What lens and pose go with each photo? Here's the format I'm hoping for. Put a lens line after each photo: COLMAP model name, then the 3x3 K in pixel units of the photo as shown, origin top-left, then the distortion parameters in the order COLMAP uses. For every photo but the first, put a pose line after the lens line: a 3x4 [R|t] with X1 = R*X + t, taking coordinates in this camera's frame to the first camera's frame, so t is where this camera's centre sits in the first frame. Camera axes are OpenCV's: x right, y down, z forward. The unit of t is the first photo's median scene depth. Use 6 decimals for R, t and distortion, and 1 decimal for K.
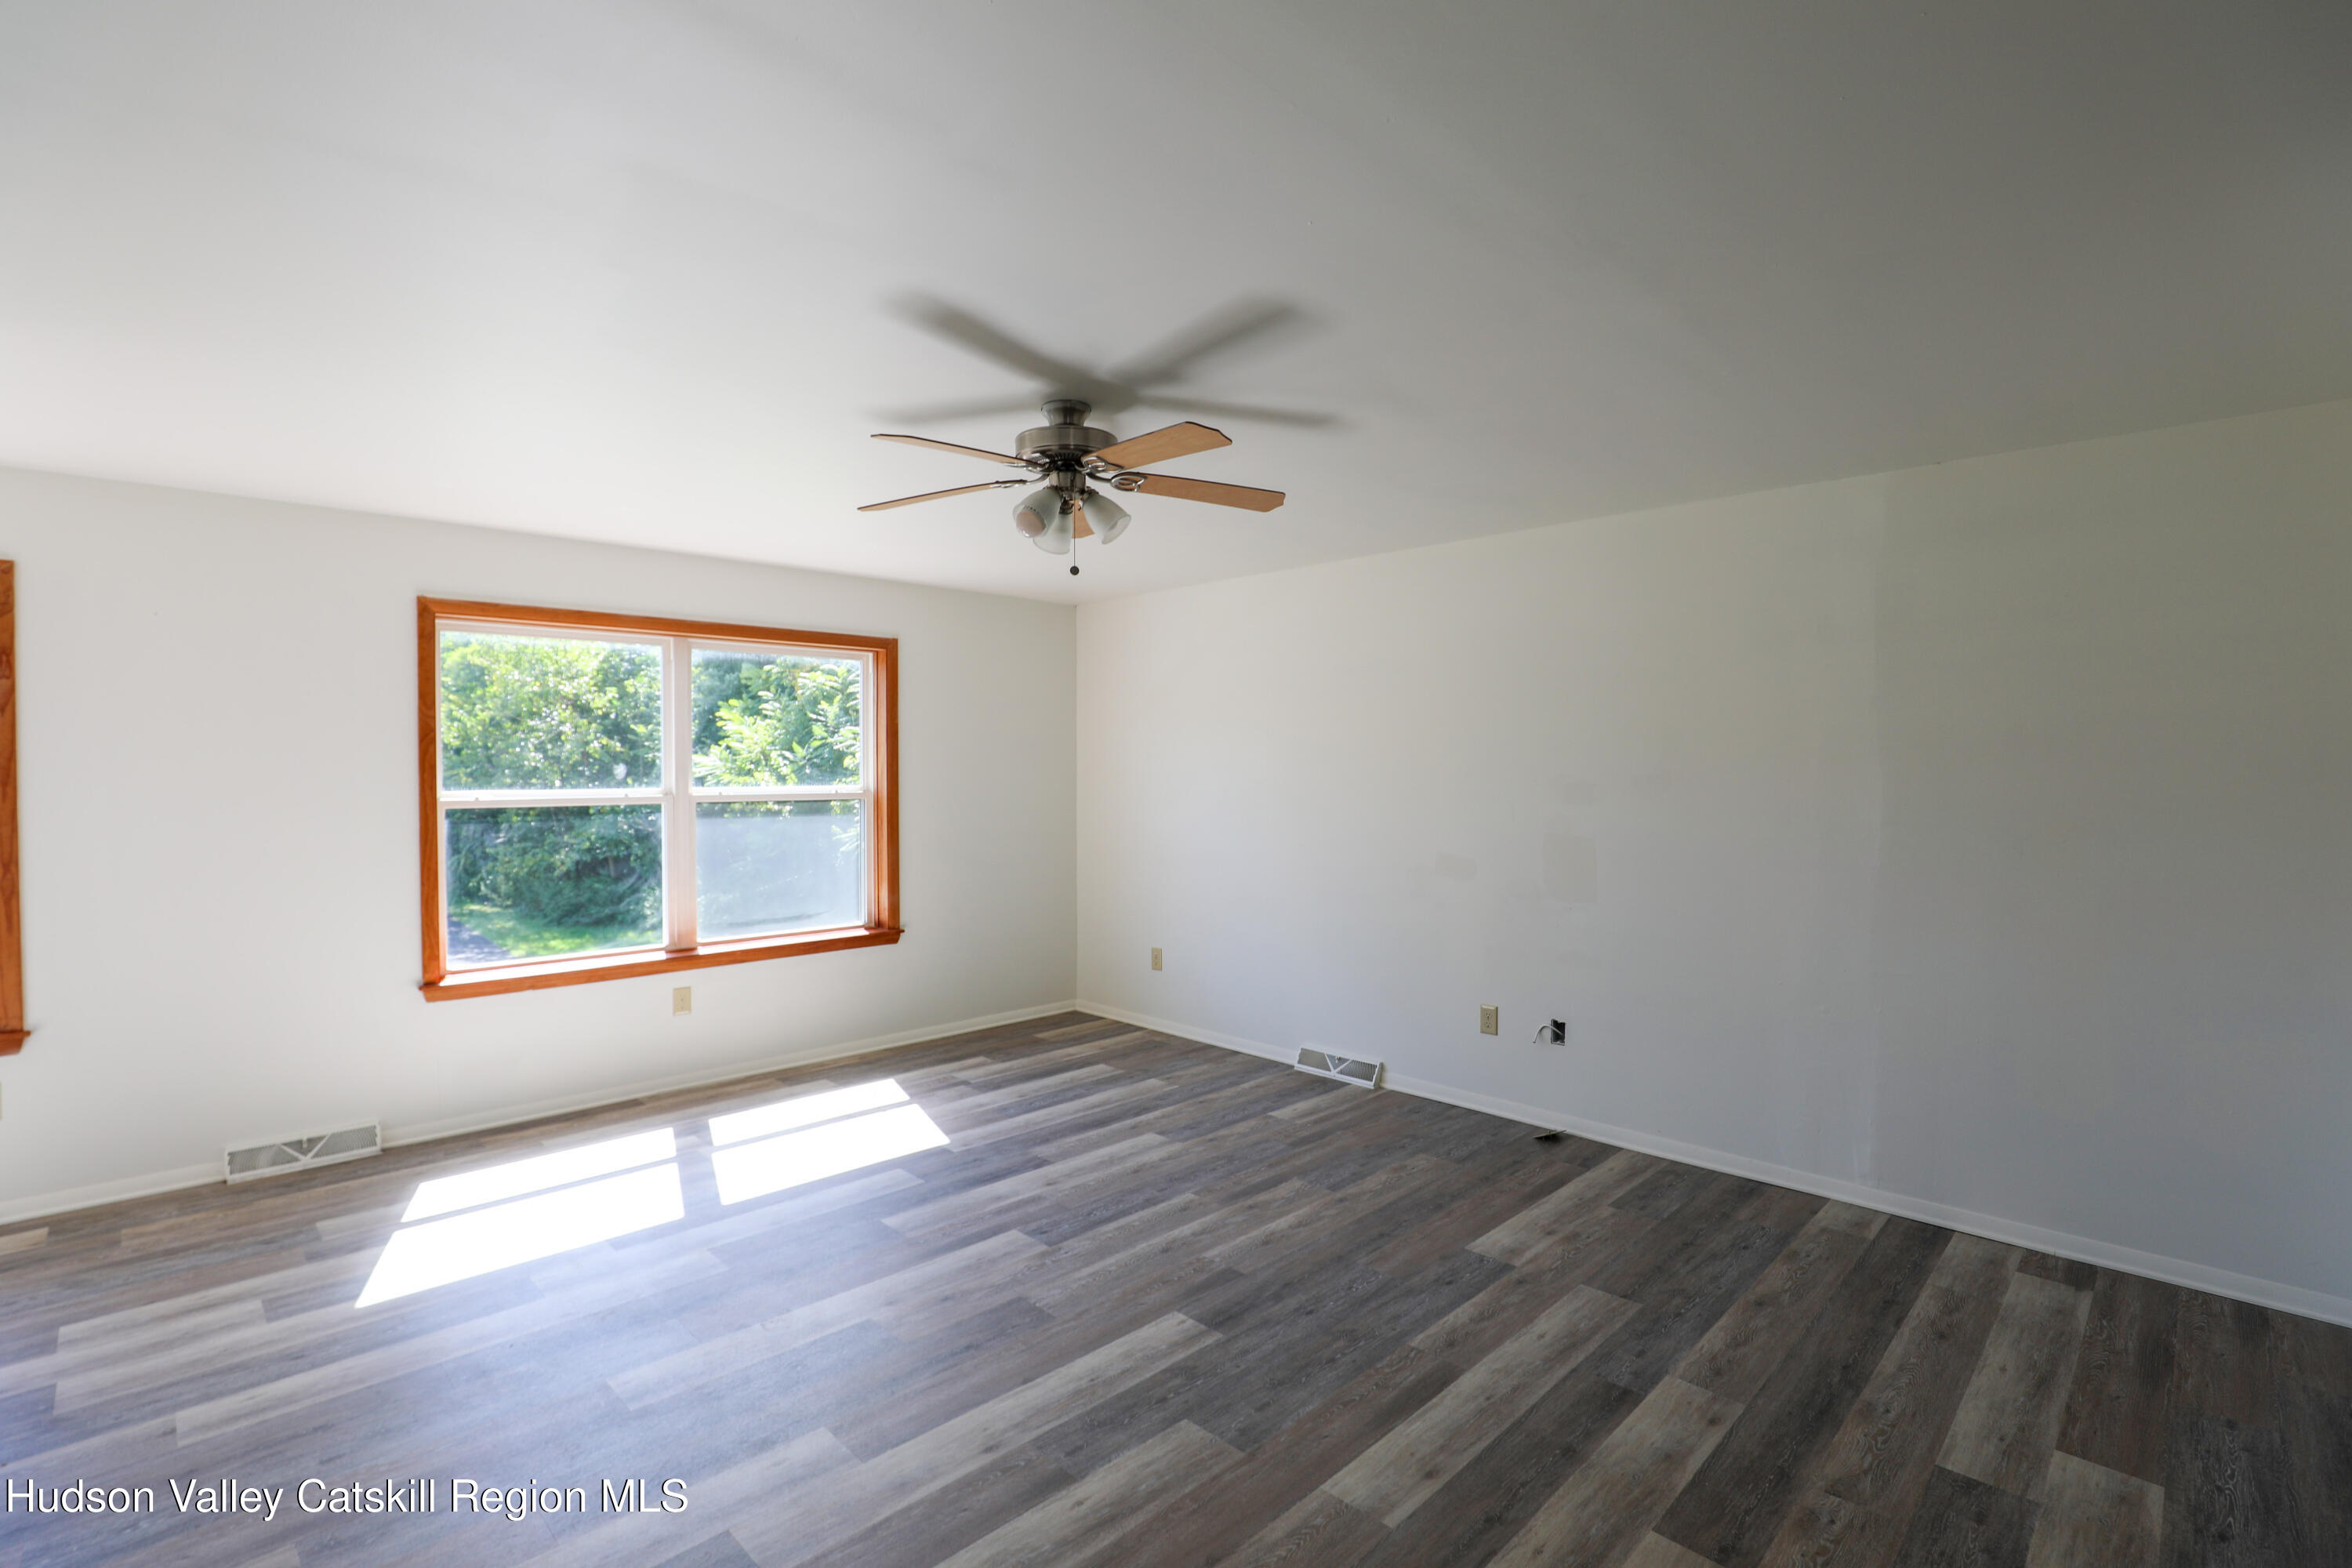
lens RADIAL K [[1069.9, 0, 1165.5], [0, 1069.9, 784.0], [0, 0, 1]] dist [-0.025410, -0.000357]
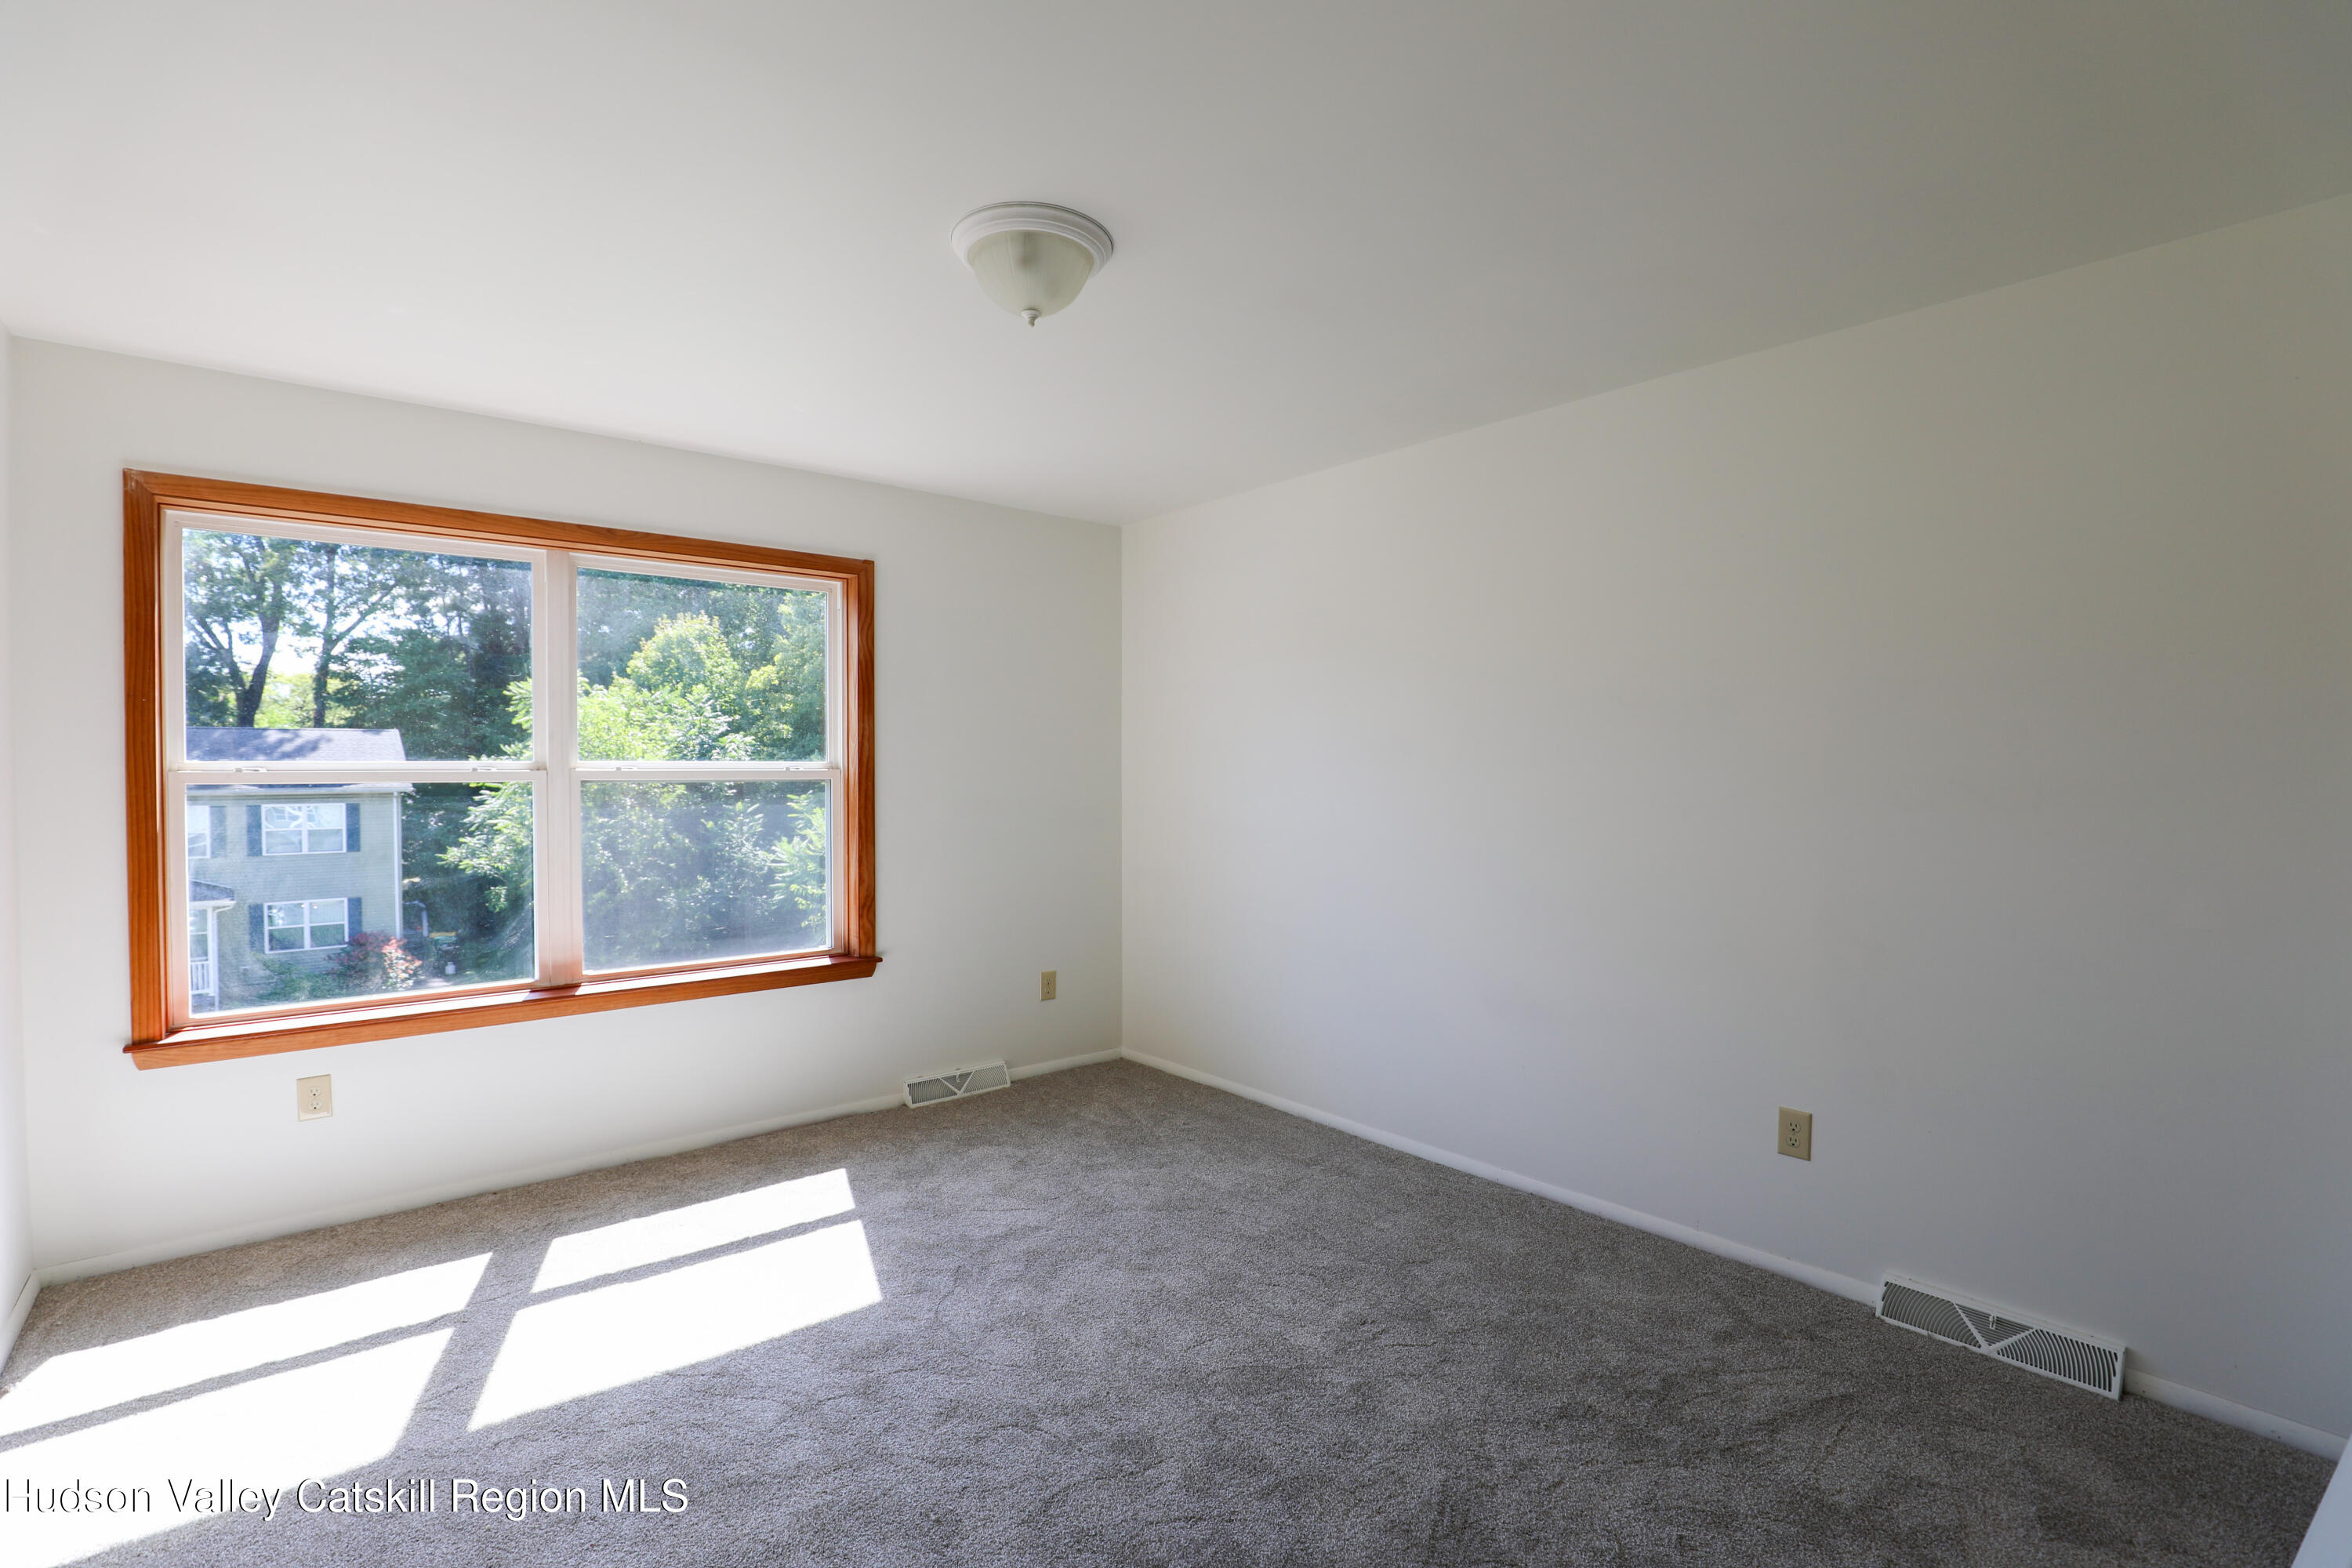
lens RADIAL K [[1114.5, 0, 1171.7], [0, 1114.5, 791.4], [0, 0, 1]] dist [0.001780, 0.000880]
pose [[0.995581, -0.010189, -0.093357, 0.026081], [0.009750, 0.999939, -0.005151, 0.032529], [0.093404, 0.004218, 0.995619, 0.292224]]
